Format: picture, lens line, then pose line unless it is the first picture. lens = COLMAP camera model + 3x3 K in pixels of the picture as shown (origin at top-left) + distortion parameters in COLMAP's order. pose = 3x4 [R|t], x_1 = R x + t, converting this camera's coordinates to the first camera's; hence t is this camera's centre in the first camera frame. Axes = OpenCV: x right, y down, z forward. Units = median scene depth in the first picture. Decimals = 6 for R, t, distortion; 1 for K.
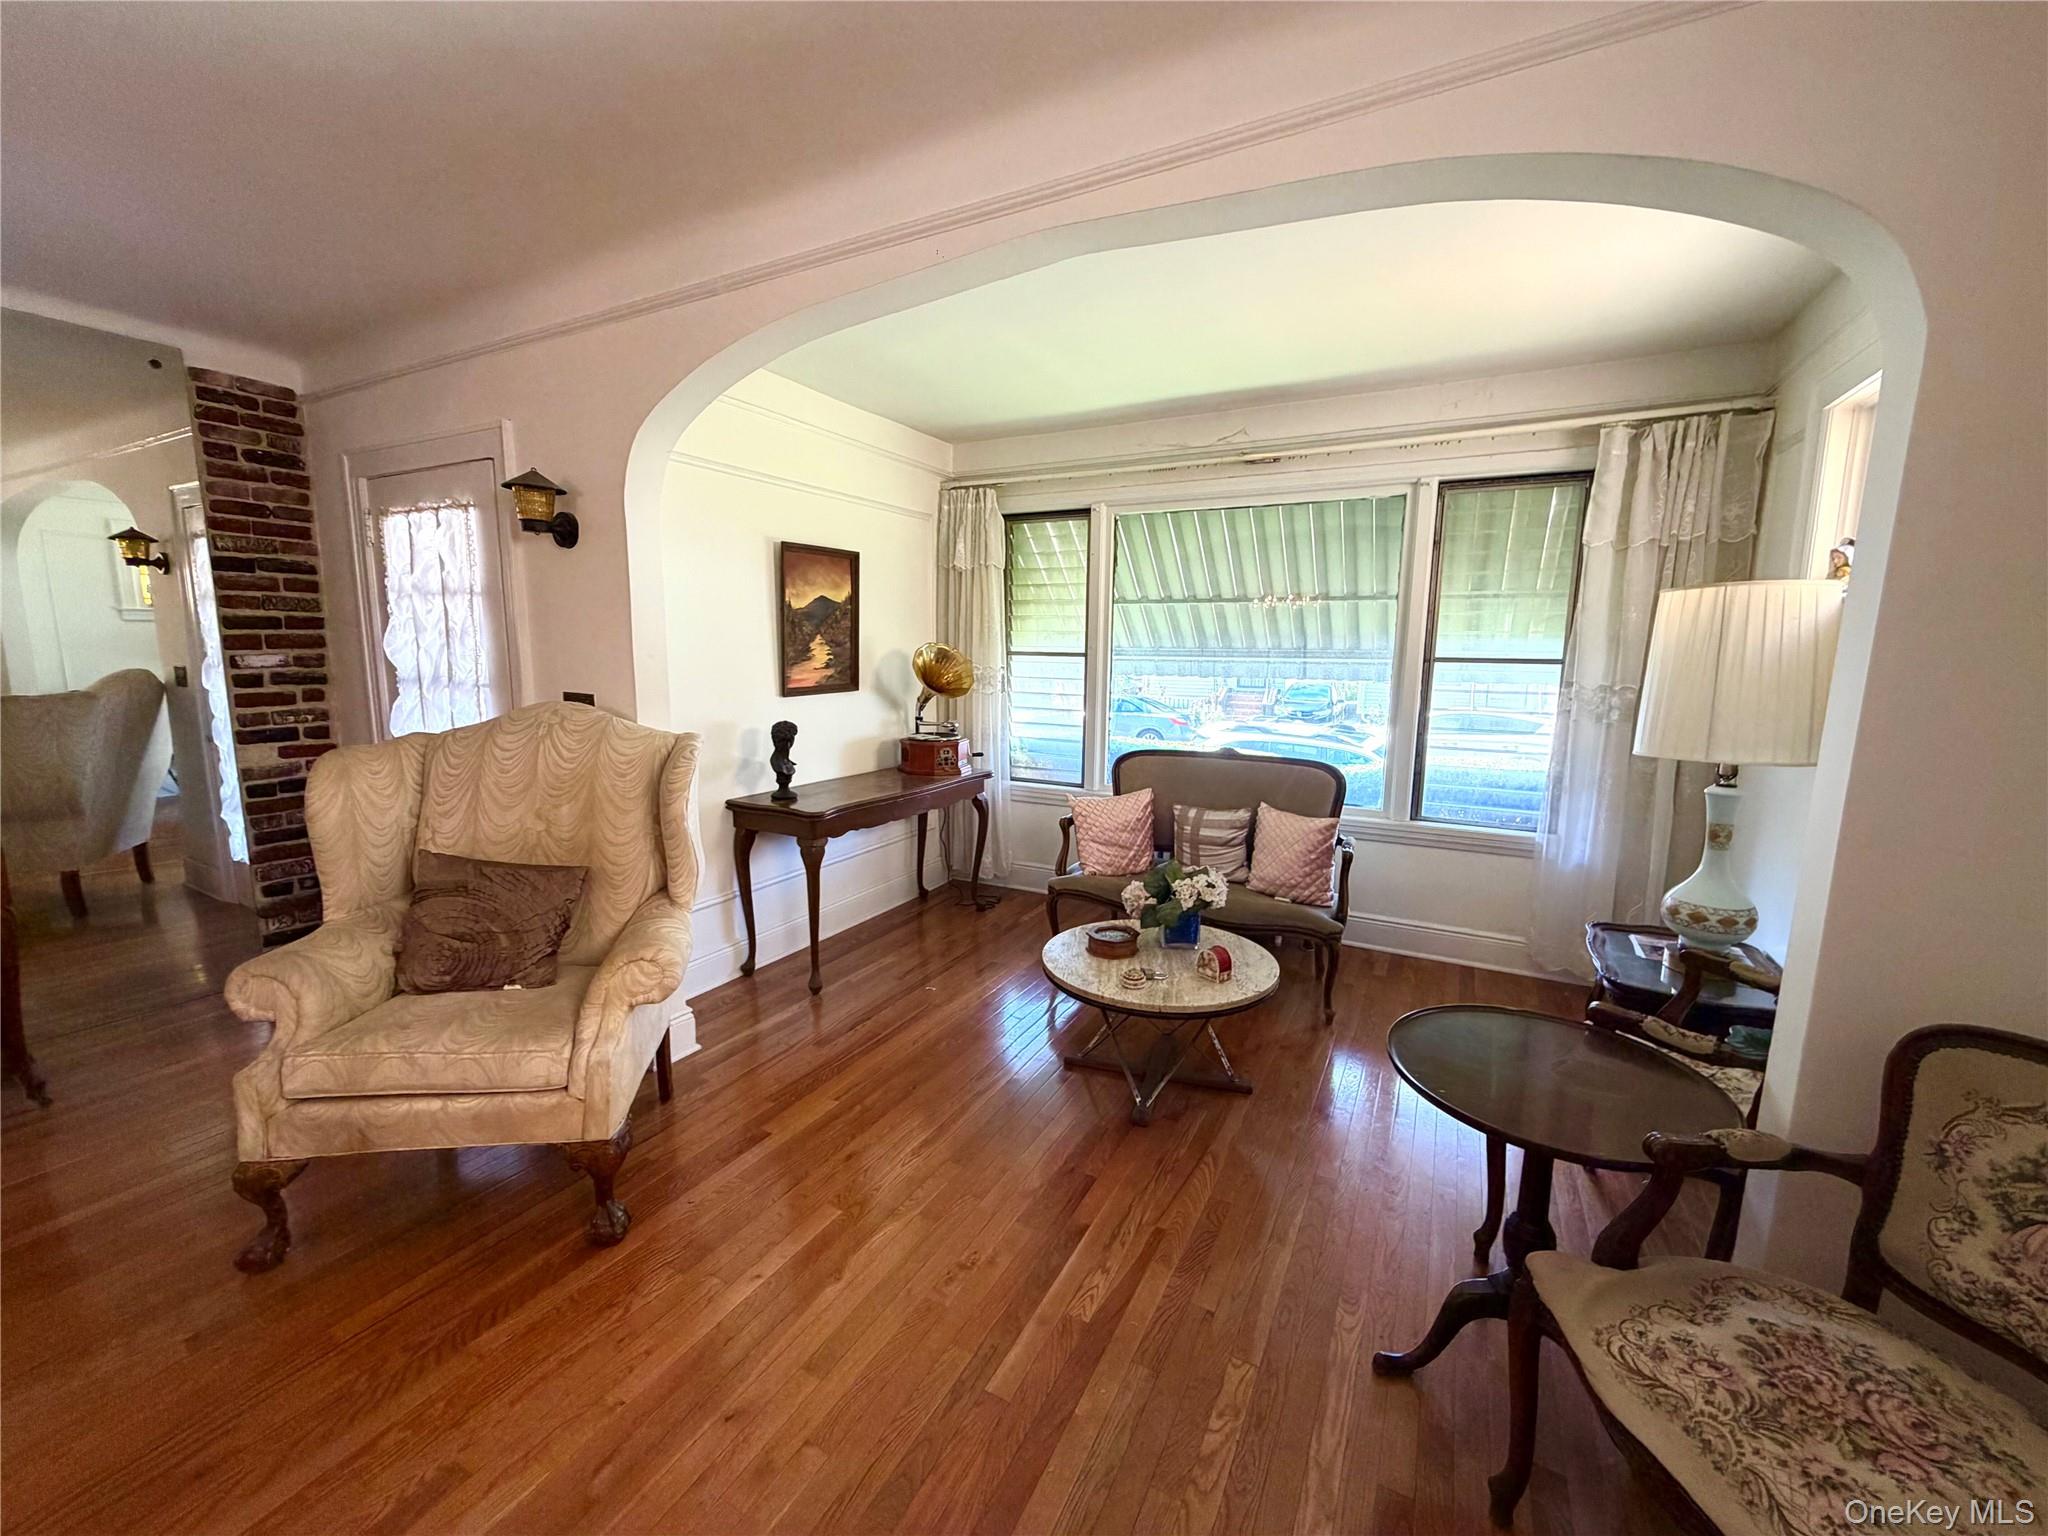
lens RADIAL K [[815.0, 0, 1016.2], [0, 815.0, 770.5], [0, 0, 1]] dist [-0.000359, -0.000311]
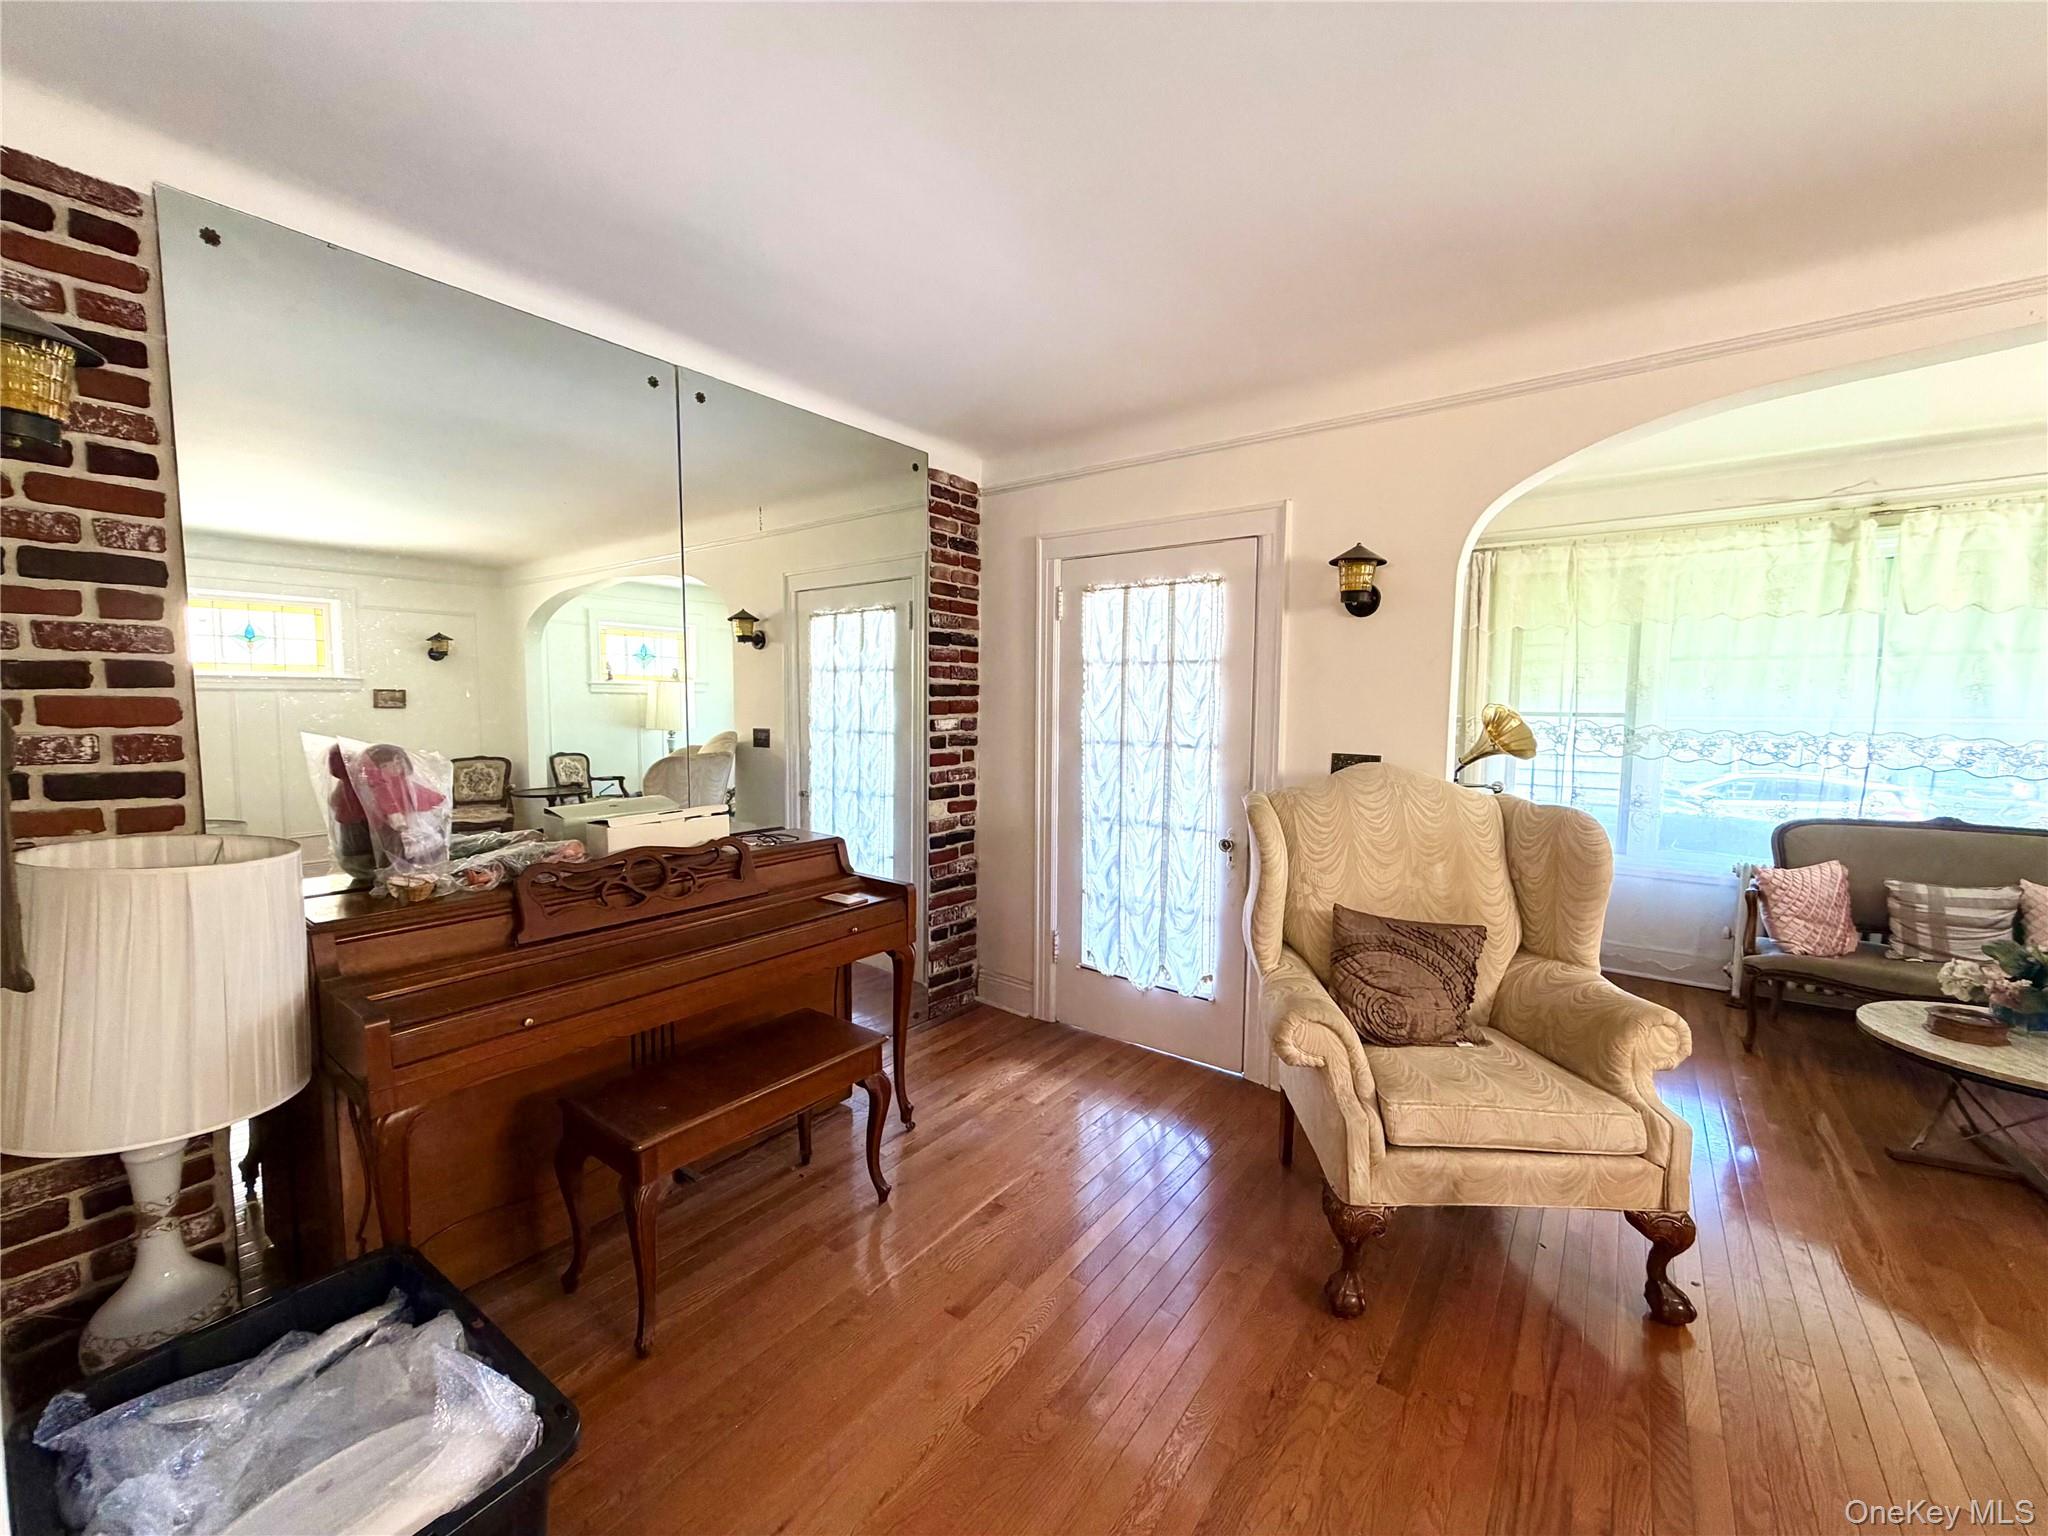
lens RADIAL K [[815.0, 0, 1016.2], [0, 815.0, 770.5], [0, 0, 1]] dist [-0.000359, -0.000311]
pose [[0.988506, 0.005782, -0.151071, -0.685899], [-0.017100, 0.997132, -0.073727, 0.007578], [0.150211, 0.075462, 0.985770, -0.070650]]
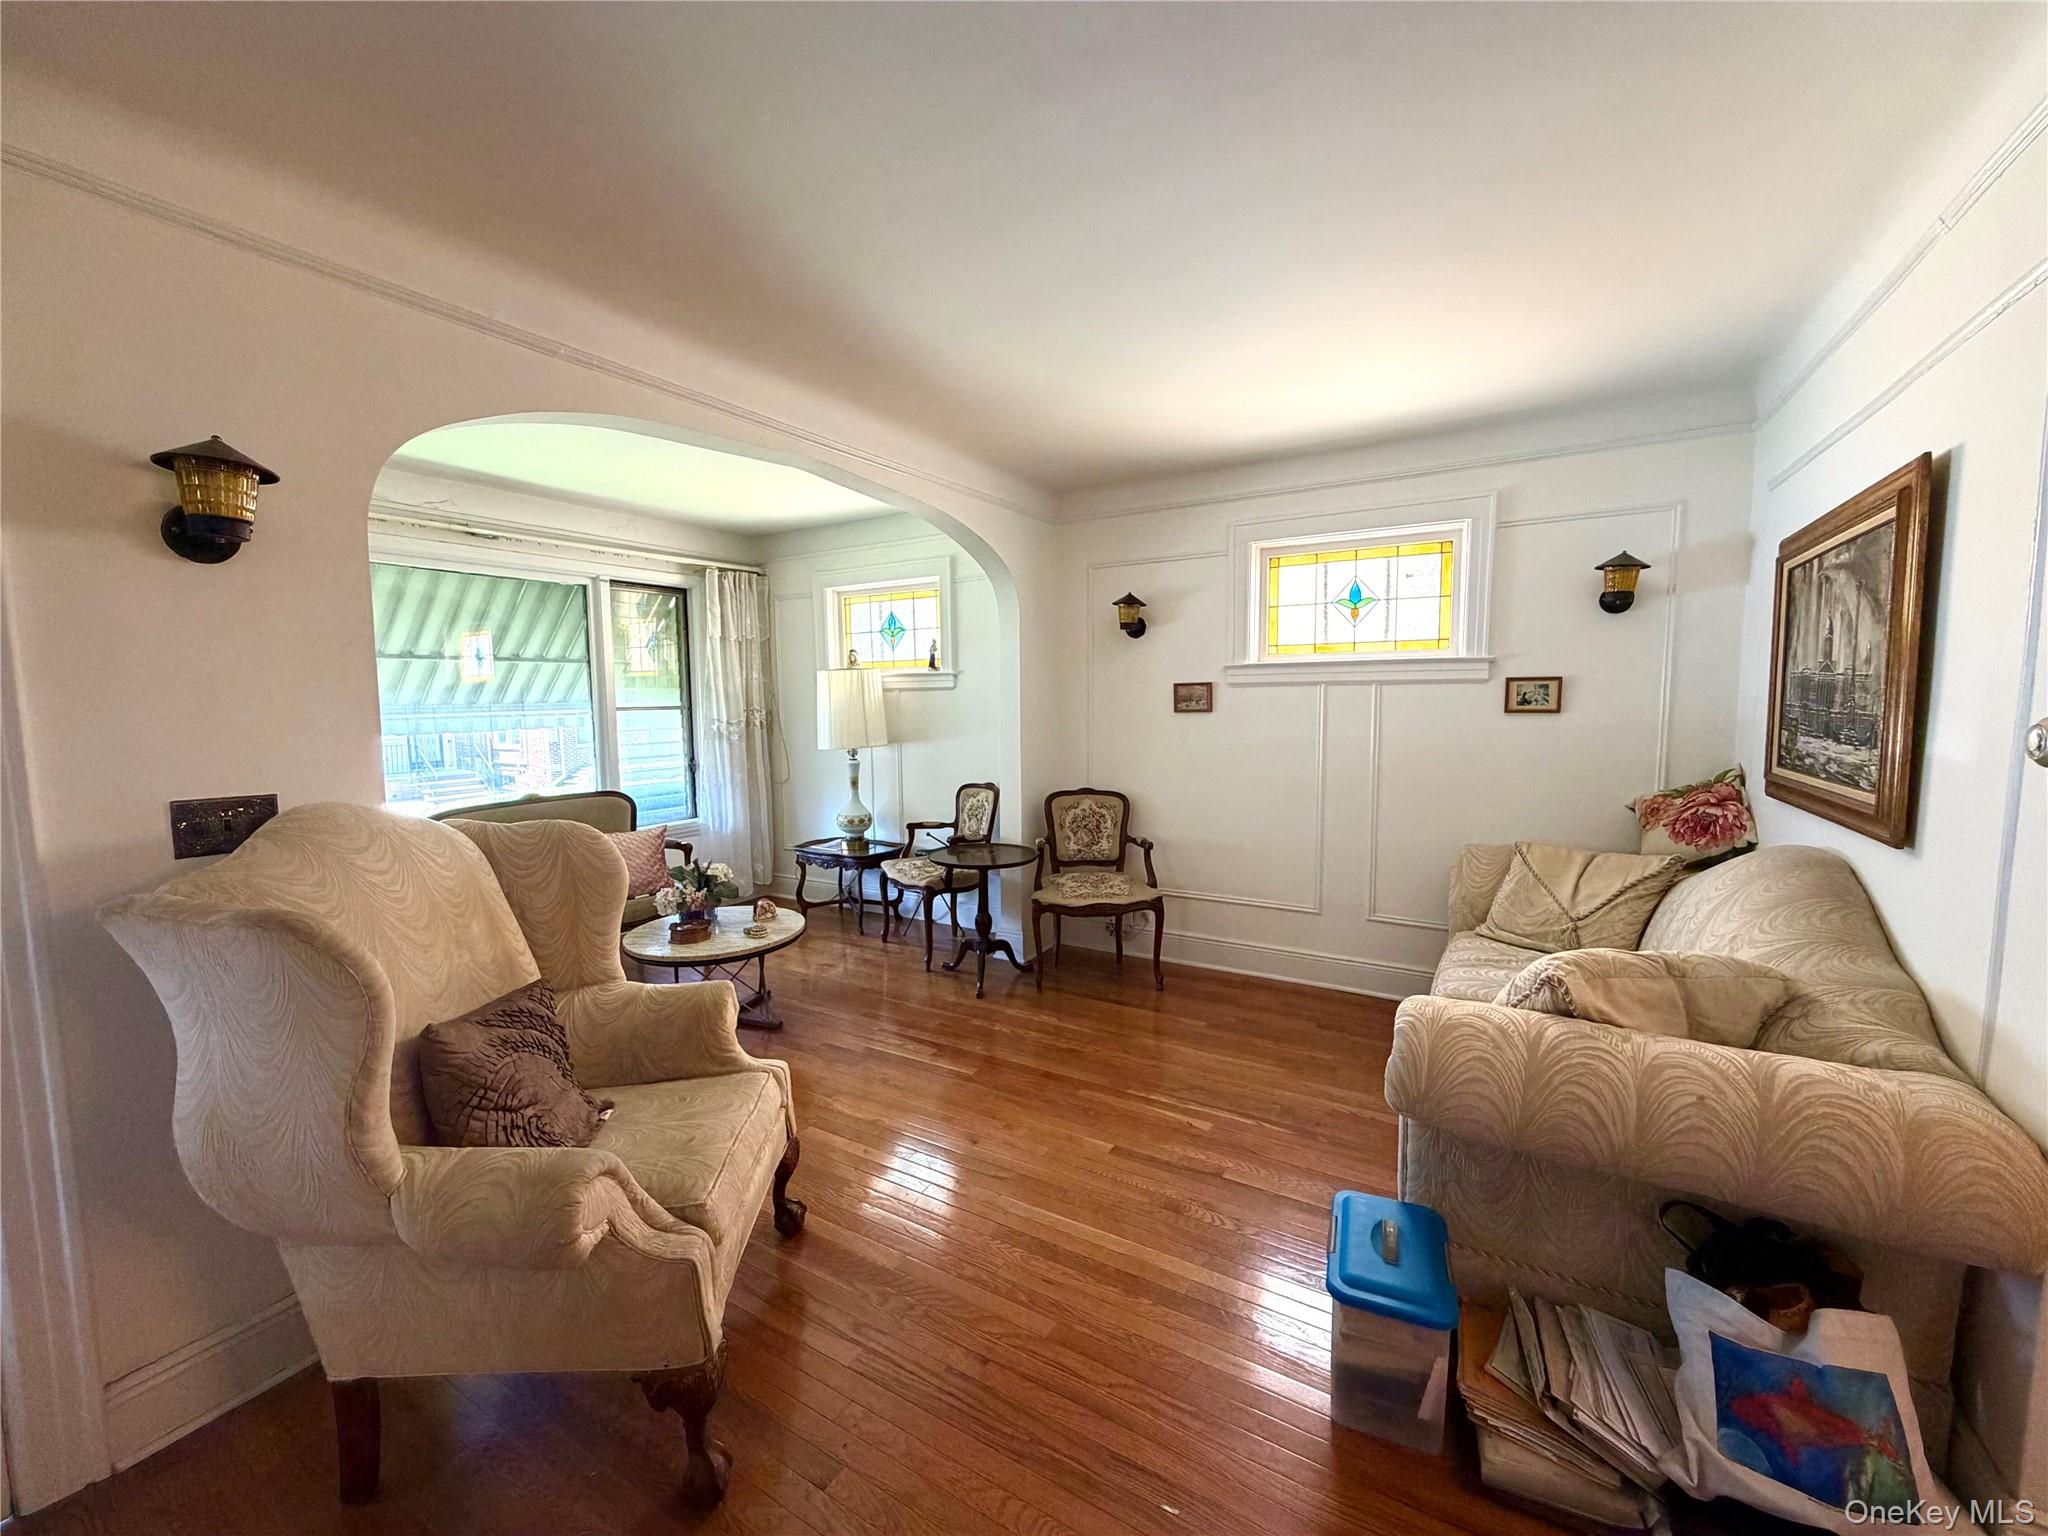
lens RADIAL K [[815.0, 0, 1016.2], [0, 815.0, 770.5], [0, 0, 1]] dist [-0.000359, -0.000311]
pose [[0.054616, -0.103352, 0.993144, -0.941243], [0.164373, 0.981990, 0.093152, -0.062827], [-0.984885, 0.158158, 0.070621, 0.315468]]
